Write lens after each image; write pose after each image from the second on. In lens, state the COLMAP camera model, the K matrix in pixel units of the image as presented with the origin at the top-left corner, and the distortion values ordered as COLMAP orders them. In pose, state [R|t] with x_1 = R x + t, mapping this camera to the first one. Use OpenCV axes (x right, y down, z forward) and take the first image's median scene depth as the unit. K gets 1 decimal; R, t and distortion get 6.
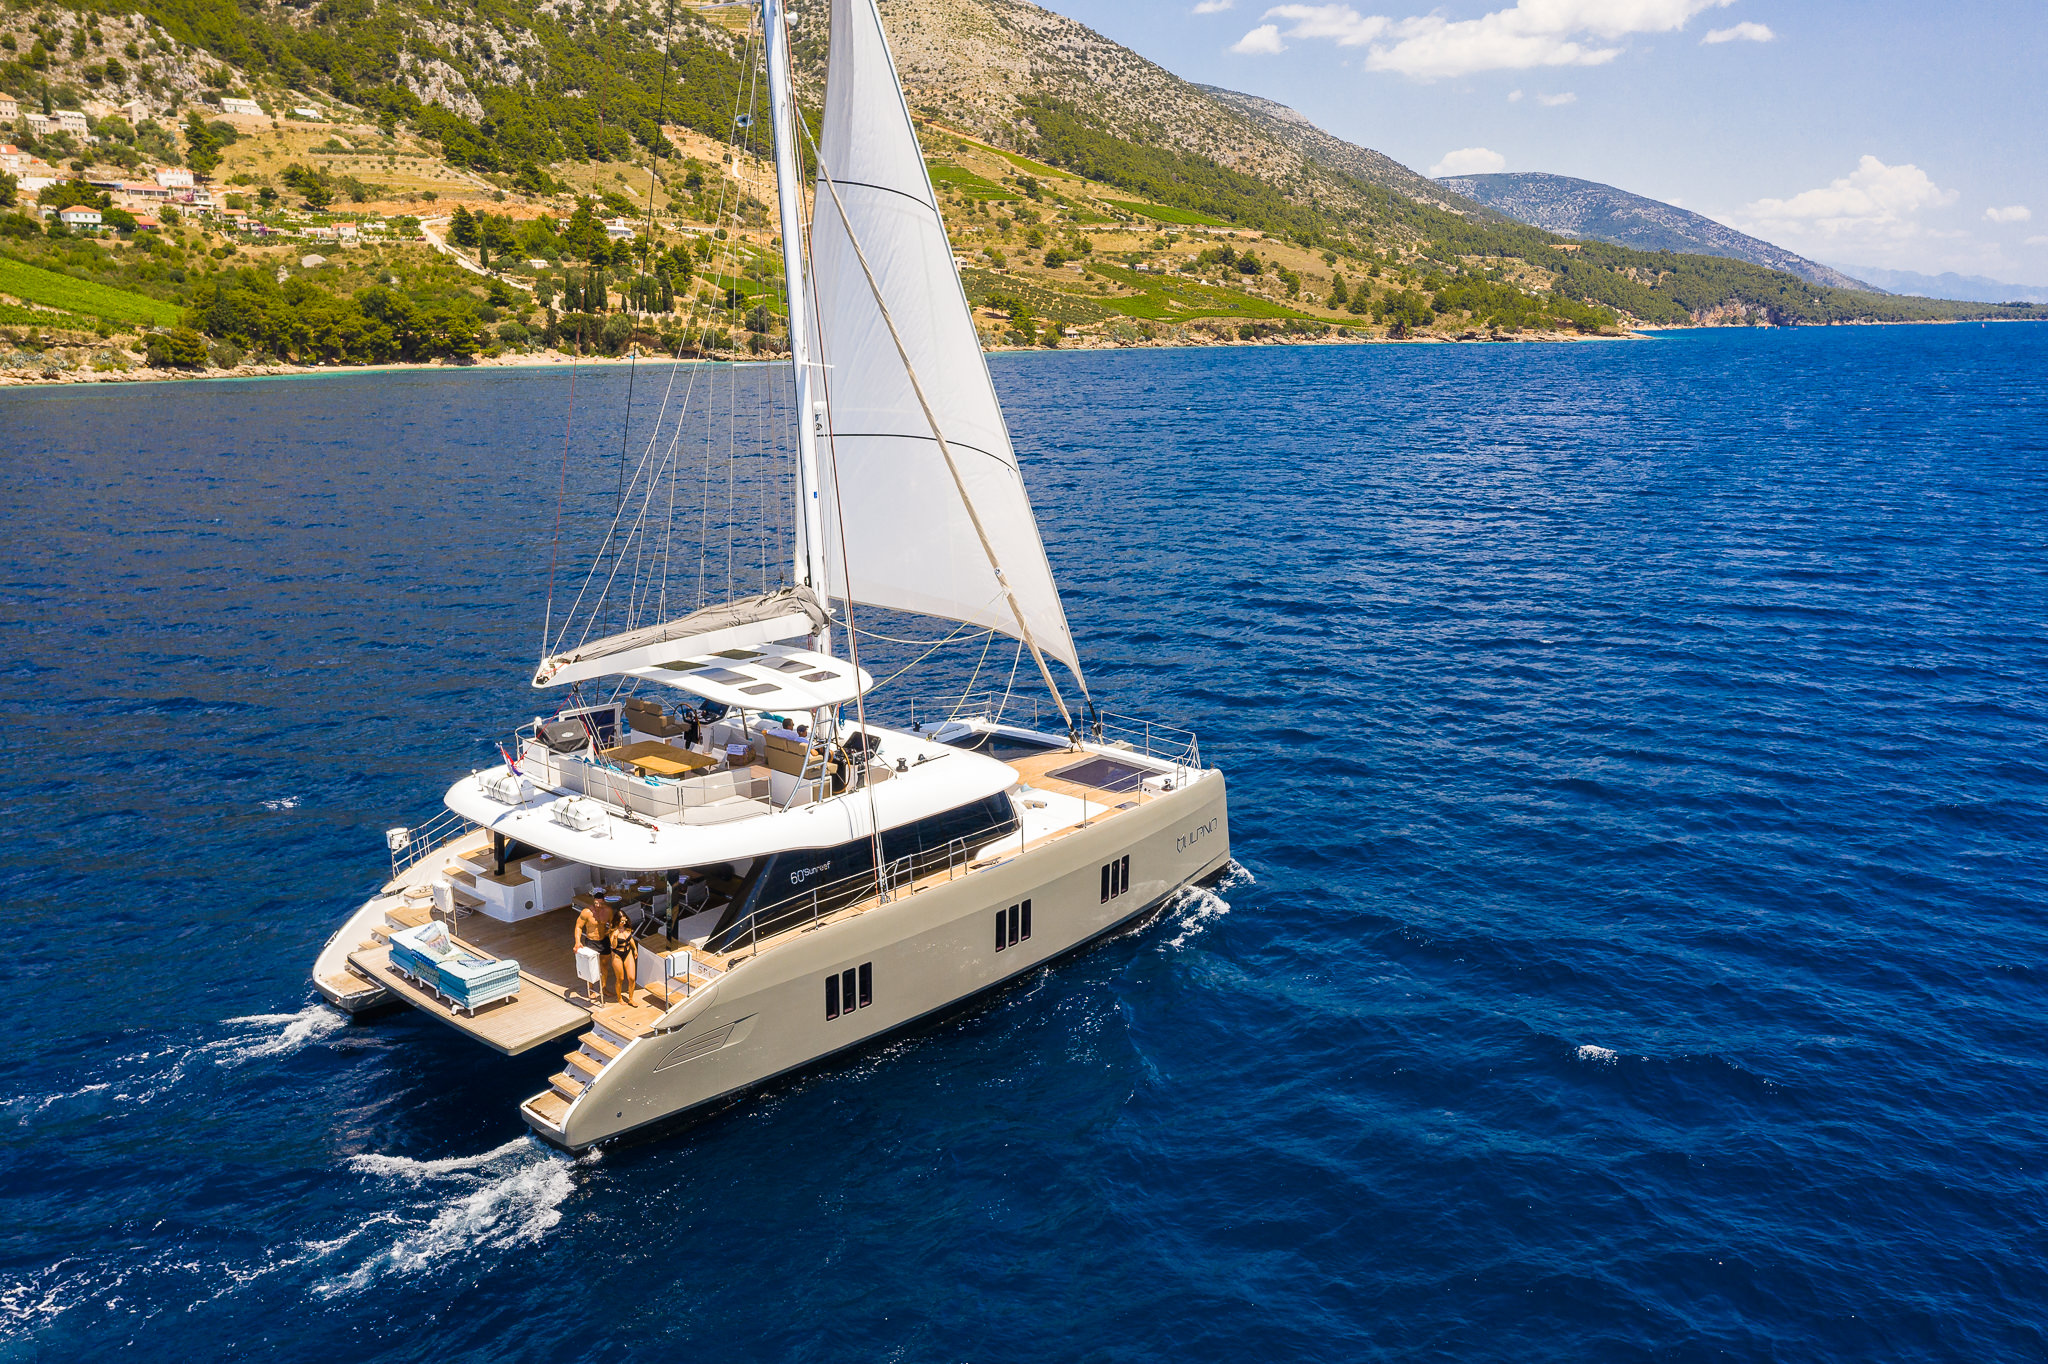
lens RADIAL K [[1603.9, 0, 1023.9], [0, 1603.9, 664.9], [0, 0, 1]] dist [-0.023253, -0.000449]
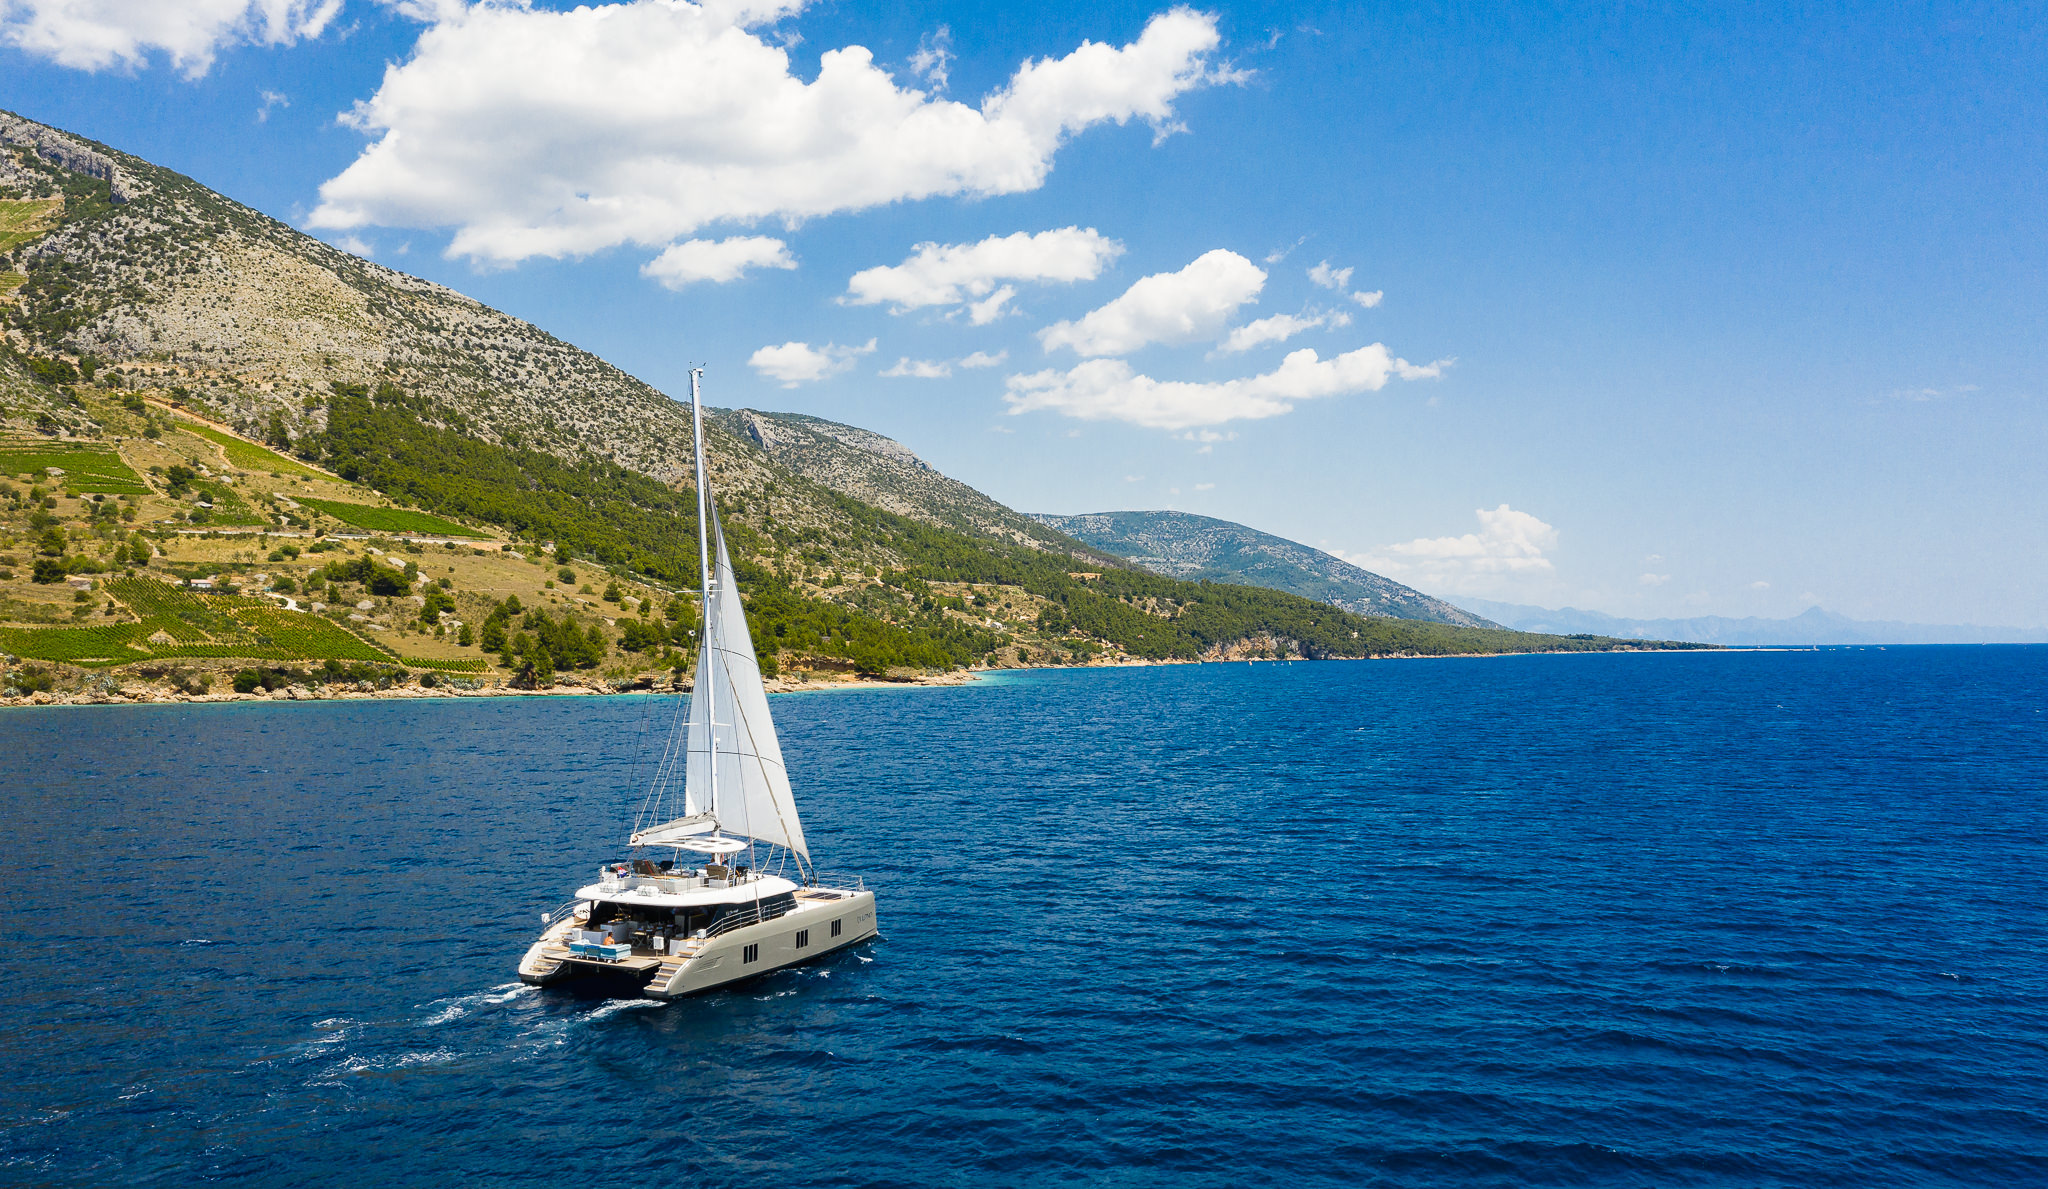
lens RADIAL K [[1617.0, 0, 1022.2], [0, 1617.0, 612.3], [0, 0, 1]] dist [-0.014079, 0.006708]
pose [[0.981793, 0.010331, 0.189670, 0.142268], [0.033888, 0.972974, -0.228414, -0.032275], [-0.186904, 0.230682, 0.954910, 0.133678]]
